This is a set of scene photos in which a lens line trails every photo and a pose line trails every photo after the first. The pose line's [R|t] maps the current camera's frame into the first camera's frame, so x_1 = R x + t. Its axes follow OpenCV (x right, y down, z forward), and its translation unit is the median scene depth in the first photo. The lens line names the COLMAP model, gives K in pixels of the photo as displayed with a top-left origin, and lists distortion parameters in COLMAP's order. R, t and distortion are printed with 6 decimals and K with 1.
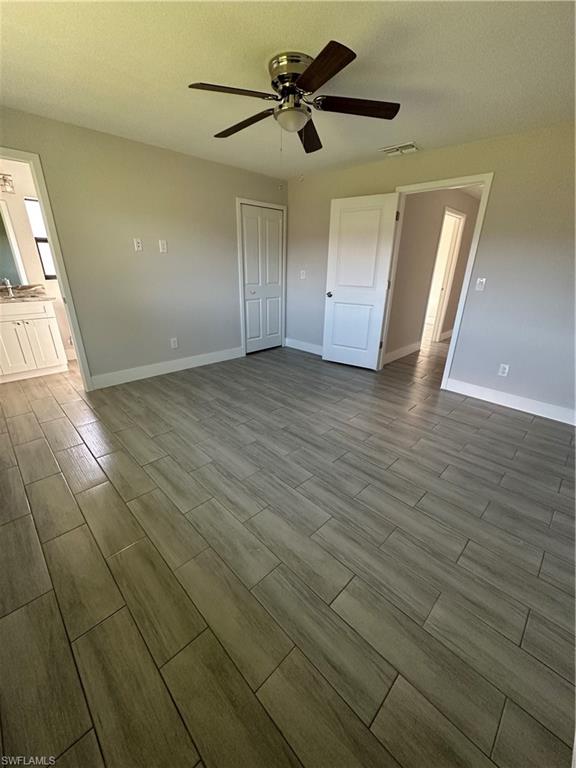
lens RADIAL K [[307.4, 0, 289.3], [0, 307.4, 385.4], [0, 0, 1]] dist [-0.000183, 0.000121]
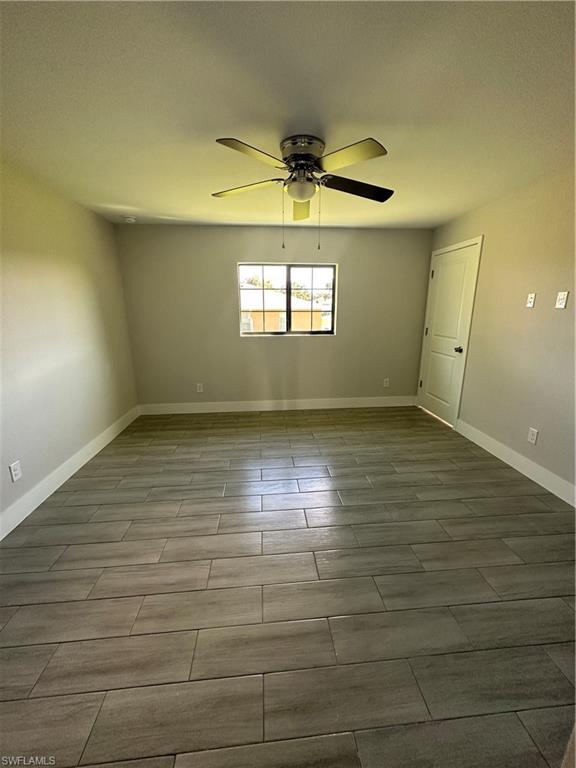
lens RADIAL K [[307.4, 0, 289.3], [0, 307.4, 385.4], [0, 0, 1]] dist [-0.000183, 0.000121]
pose [[-0.646202, 0.171778, -0.743582, 0.756696], [-0.291575, 0.844853, 0.448563, -0.628307], [0.705271, 0.506672, -0.495860, 1.491187]]
